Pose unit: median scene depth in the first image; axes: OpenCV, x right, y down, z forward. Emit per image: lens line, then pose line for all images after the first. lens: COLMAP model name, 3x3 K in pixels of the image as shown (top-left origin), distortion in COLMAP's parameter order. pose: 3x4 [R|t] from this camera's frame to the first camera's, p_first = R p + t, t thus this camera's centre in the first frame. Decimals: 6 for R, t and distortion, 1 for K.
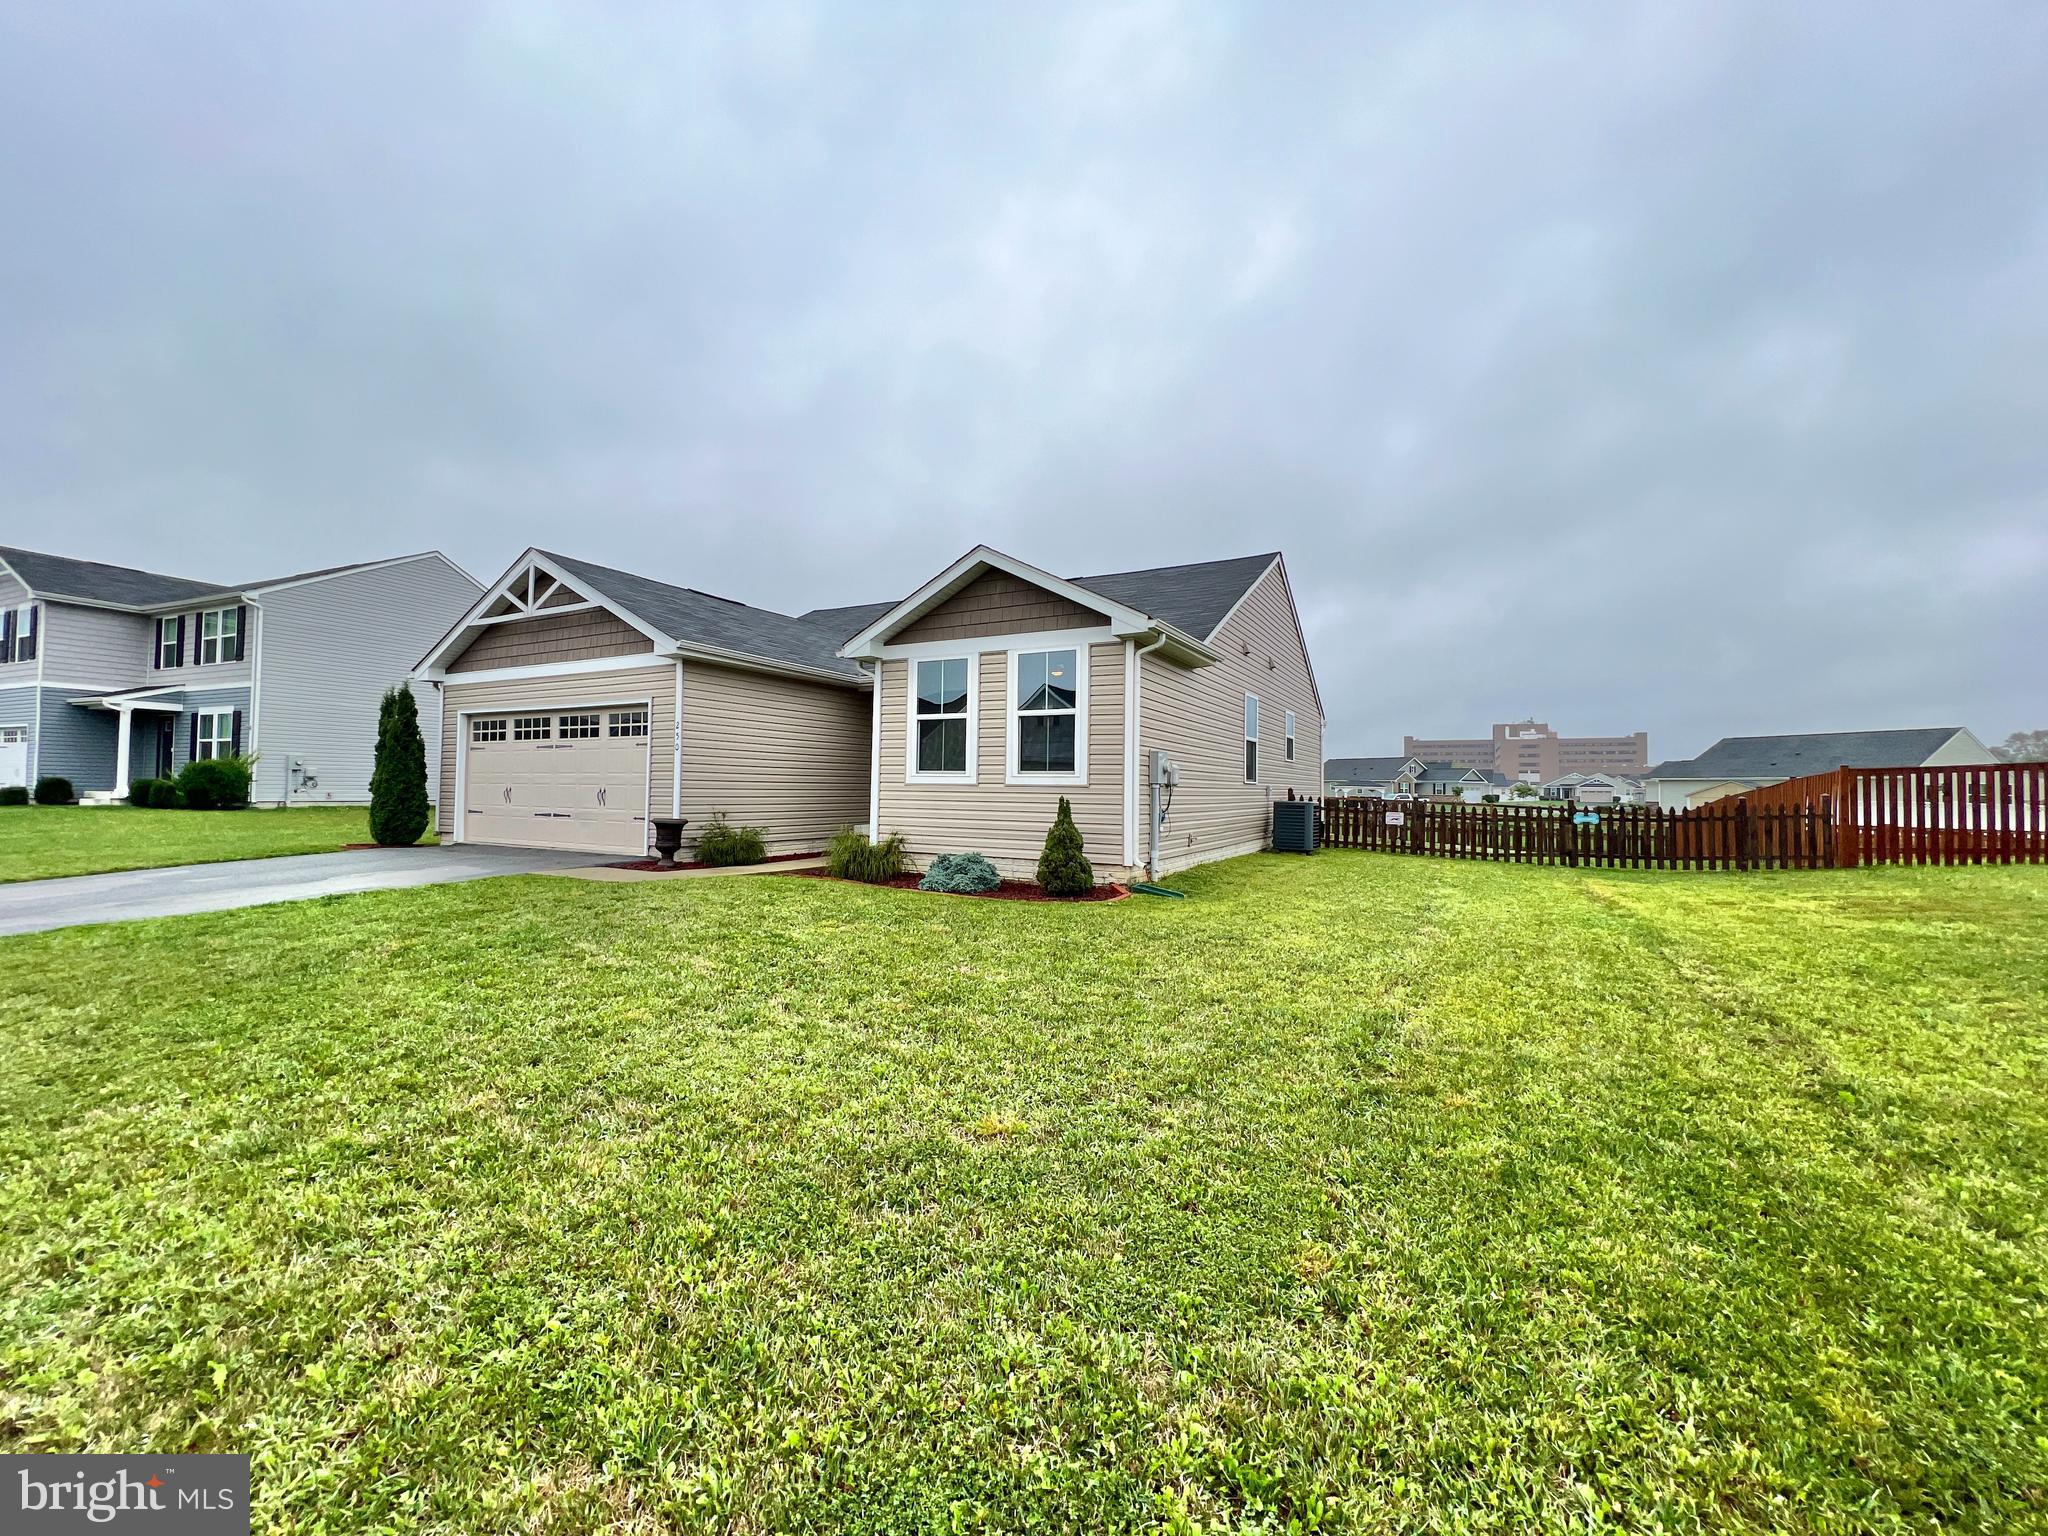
lens RADIAL K [[822.4, 0, 1023.4], [0, 822.4, 758.9], [0, 0, 1]] dist [0.005454, -0.000157]
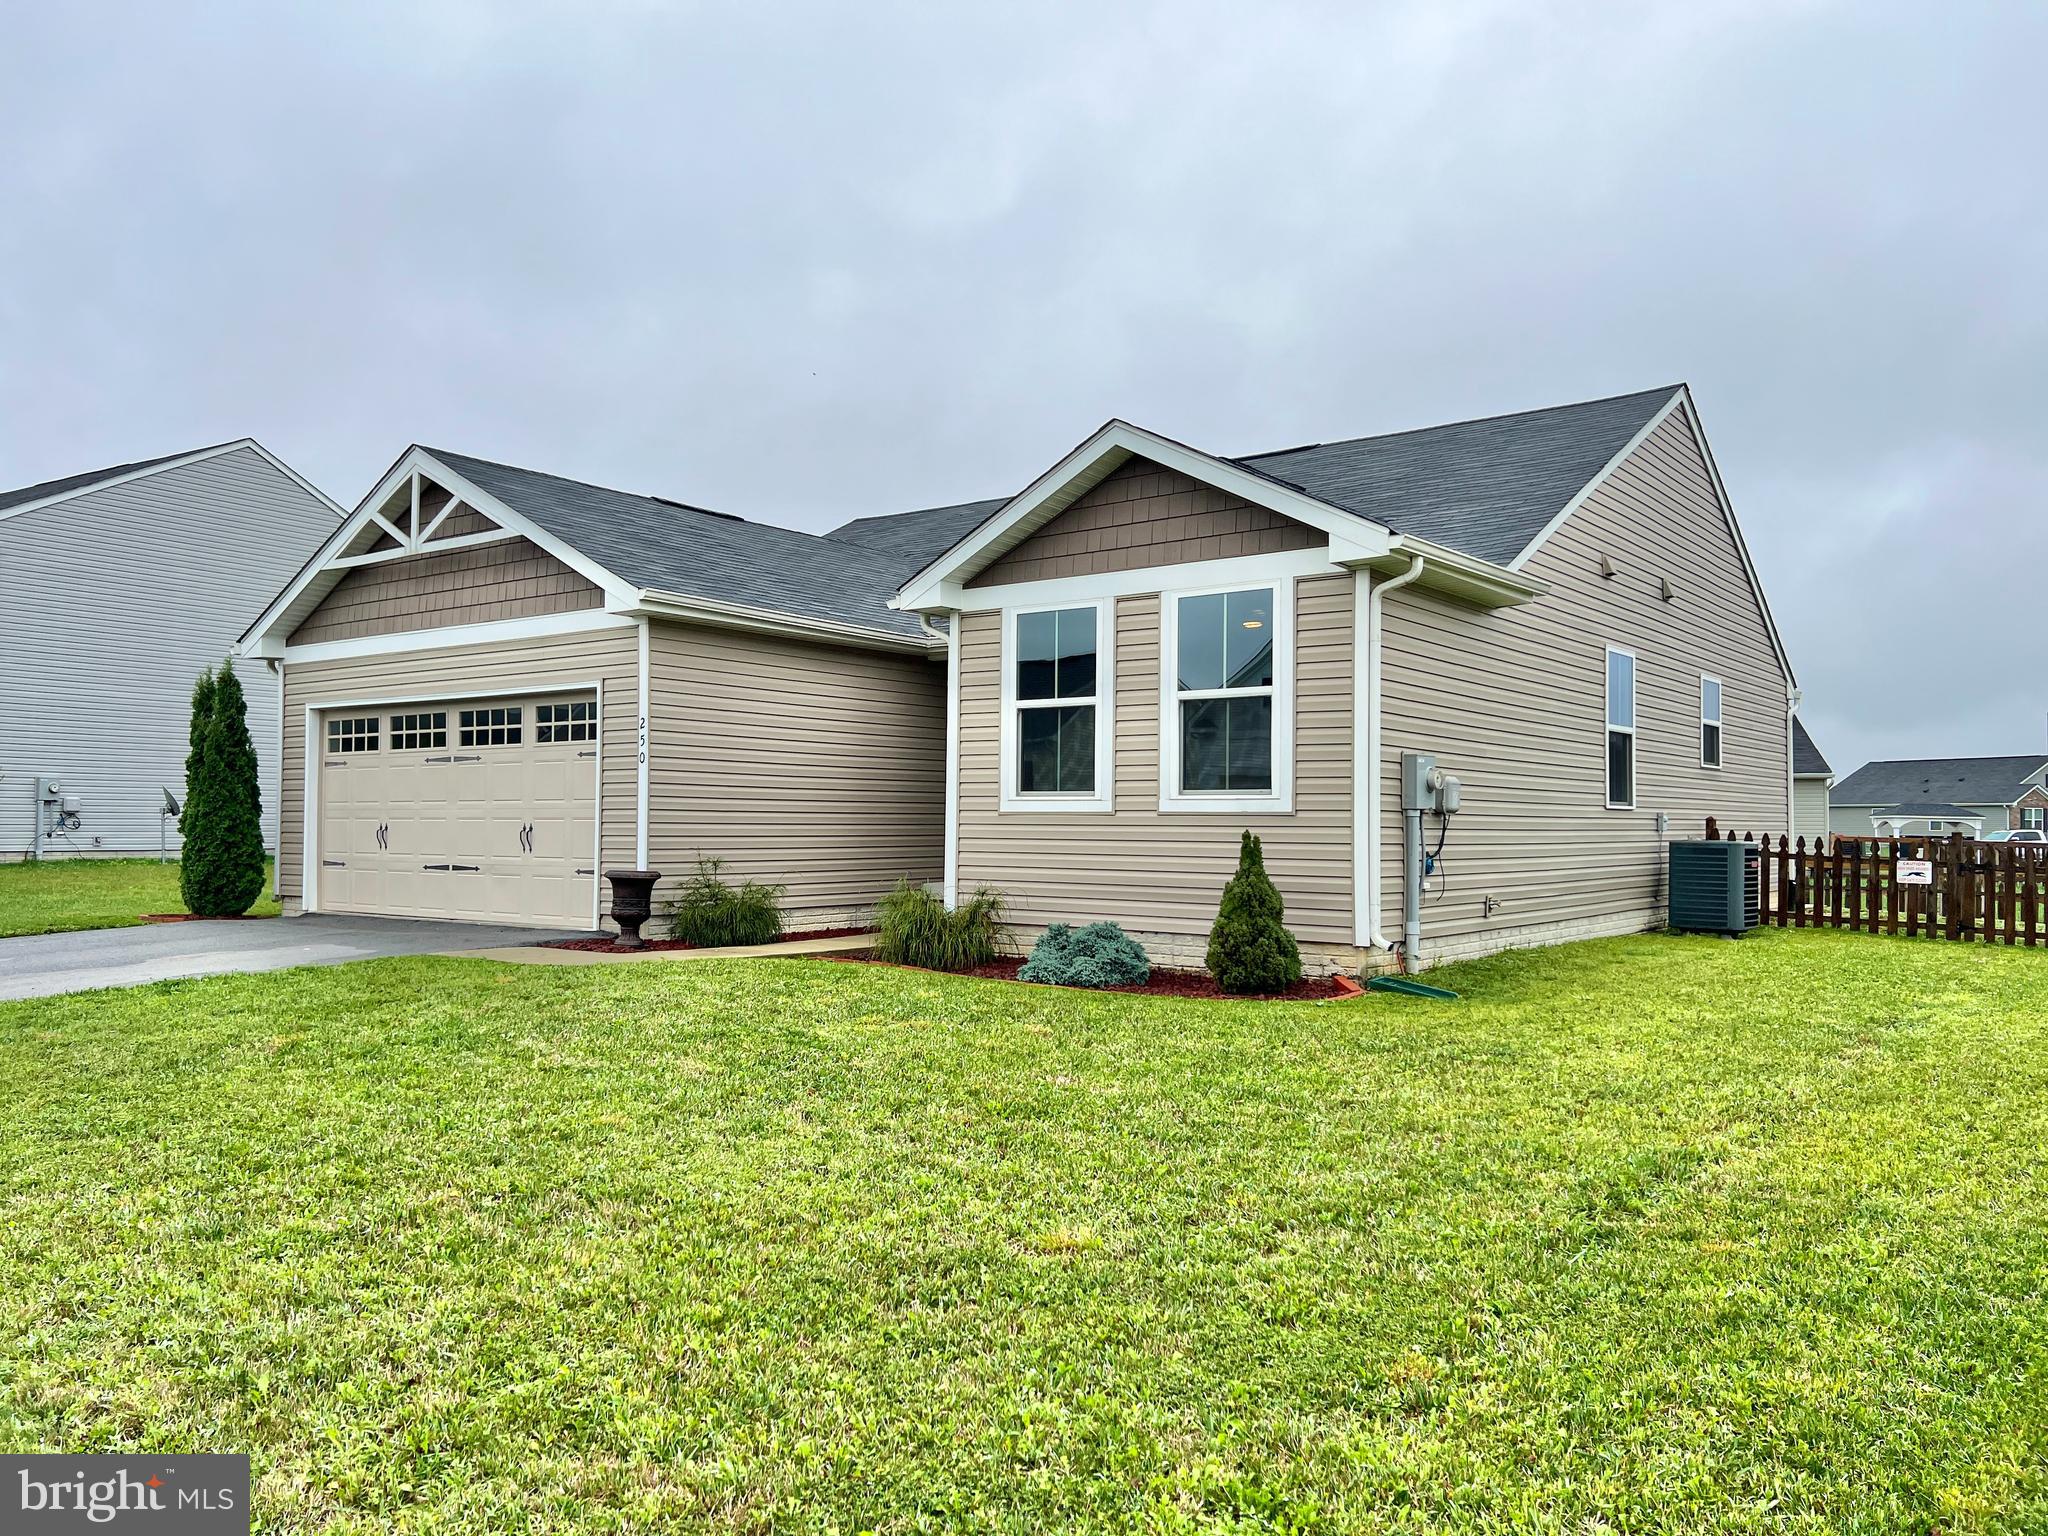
lens RADIAL K [[1523.9, 0, 1035.8], [0, 1523.9, 772.5], [0, 0, 1]] dist [0.057736, -0.022926]
pose [[0.990446, -0.011750, -0.137401, 0.045597], [0.012018, 0.999927, 0.001122, -0.000612], [0.137378, -0.002762, 0.990515, -0.139580]]
